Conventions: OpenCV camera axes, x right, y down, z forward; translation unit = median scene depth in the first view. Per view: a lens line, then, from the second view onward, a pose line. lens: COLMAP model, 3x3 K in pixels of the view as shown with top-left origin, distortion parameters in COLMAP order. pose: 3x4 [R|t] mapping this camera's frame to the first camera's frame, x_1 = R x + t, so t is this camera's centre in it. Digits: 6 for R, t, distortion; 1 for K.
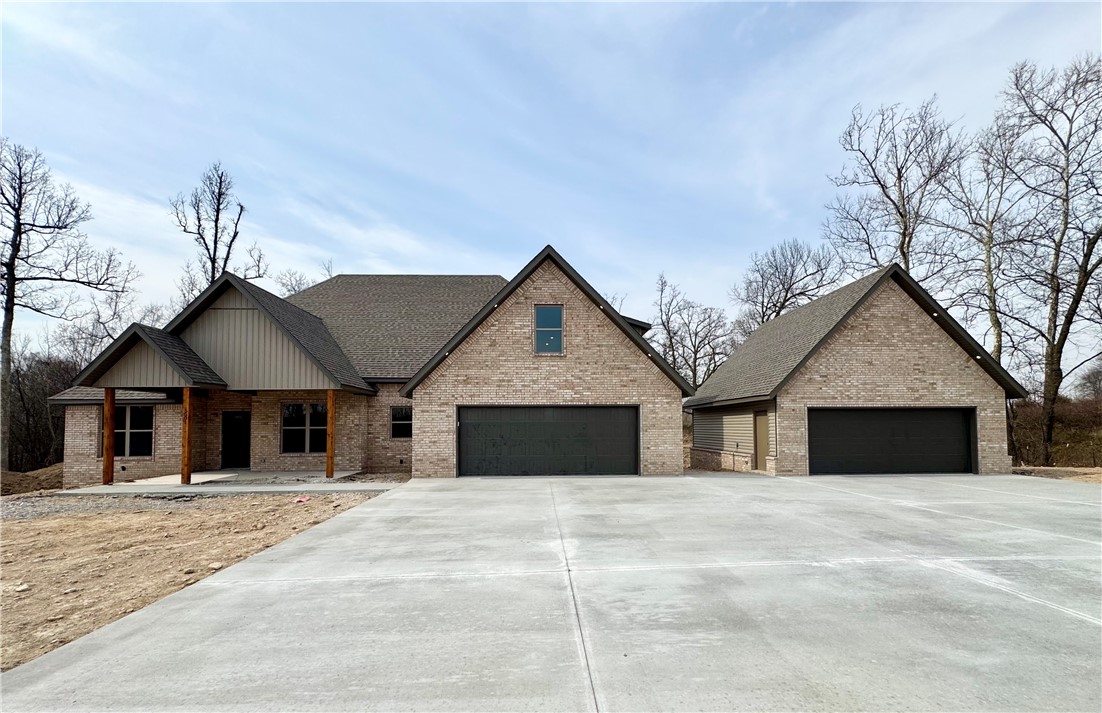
lens RADIAL K [[443.3, 0, 554.8], [0, 443.3, 406.3], [0, 0, 1]] dist [0.000823, -0.000109]
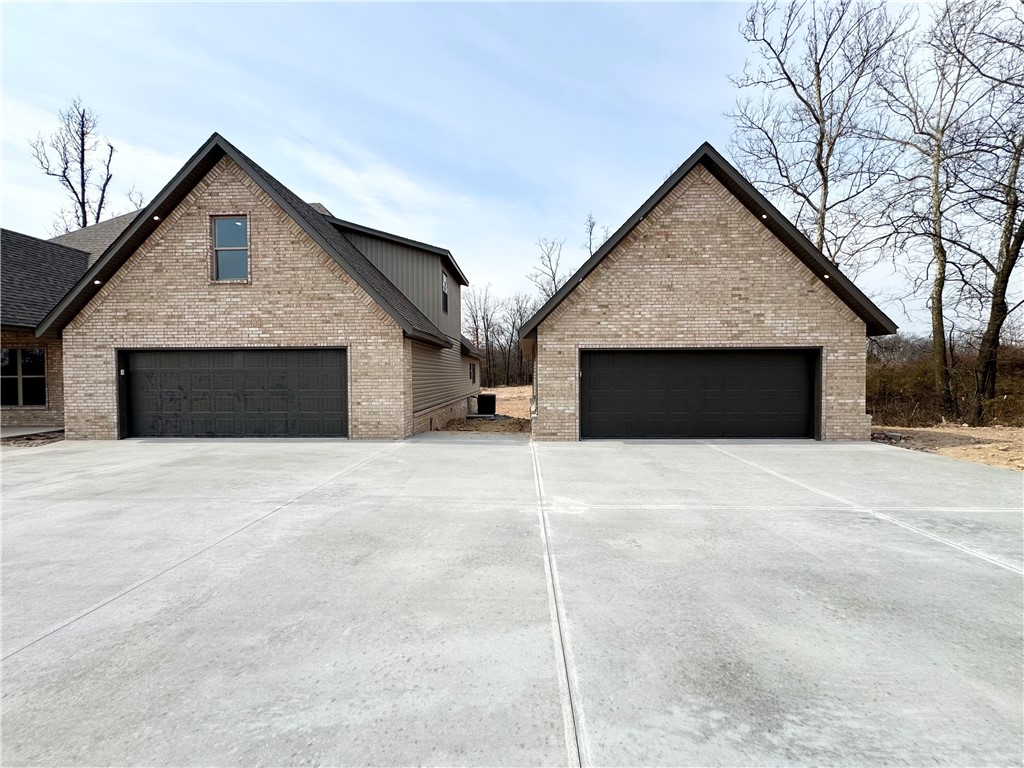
lens RADIAL K [[411.6, 0, 510.2], [0, 411.6, 379.3], [0, 0, 1]] dist [-0.000672, 0.000965]
pose [[0.997354, -0.000192, -0.072699, 0.496029], [0.004612, 0.998150, 0.060631, 0.010431], [0.072553, -0.060806, 0.995509, 0.299317]]
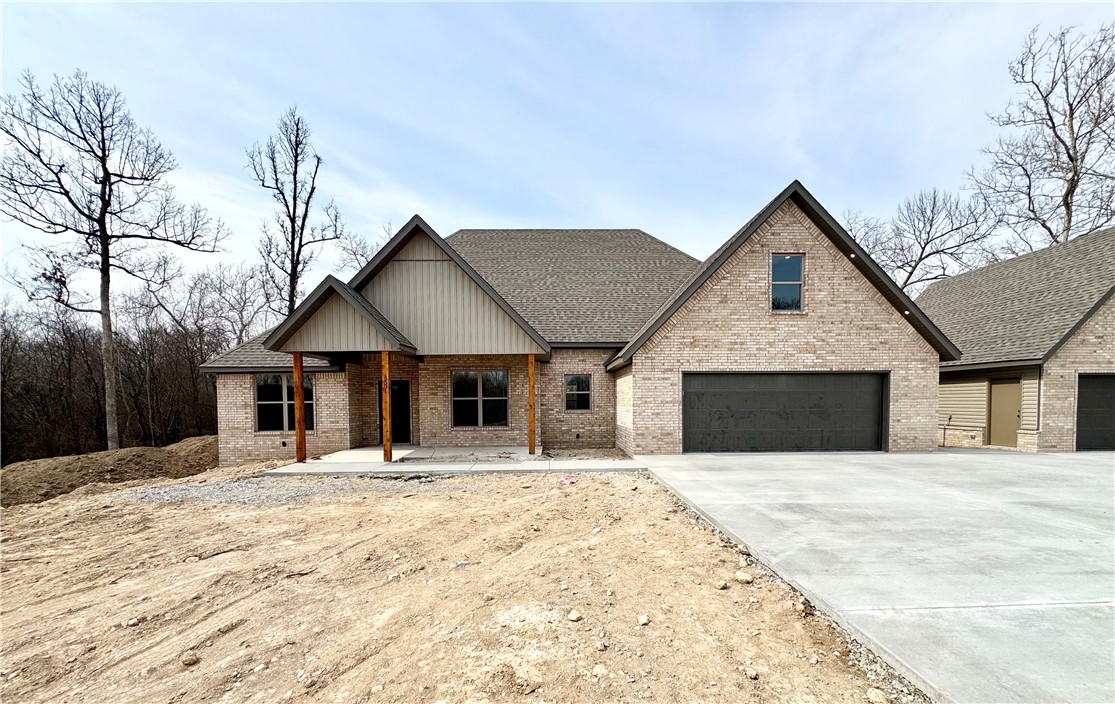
lens RADIAL K [[449.4, 0, 564.1], [0, 449.4, 412.9], [0, 0, 1]] dist [0.000996, 0.000187]
pose [[0.999907, -0.001152, -0.013598, -0.413689], [0.002133, 0.997378, 0.072341, 0.012708], [0.013479, -0.072363, 0.997287, 0.103351]]
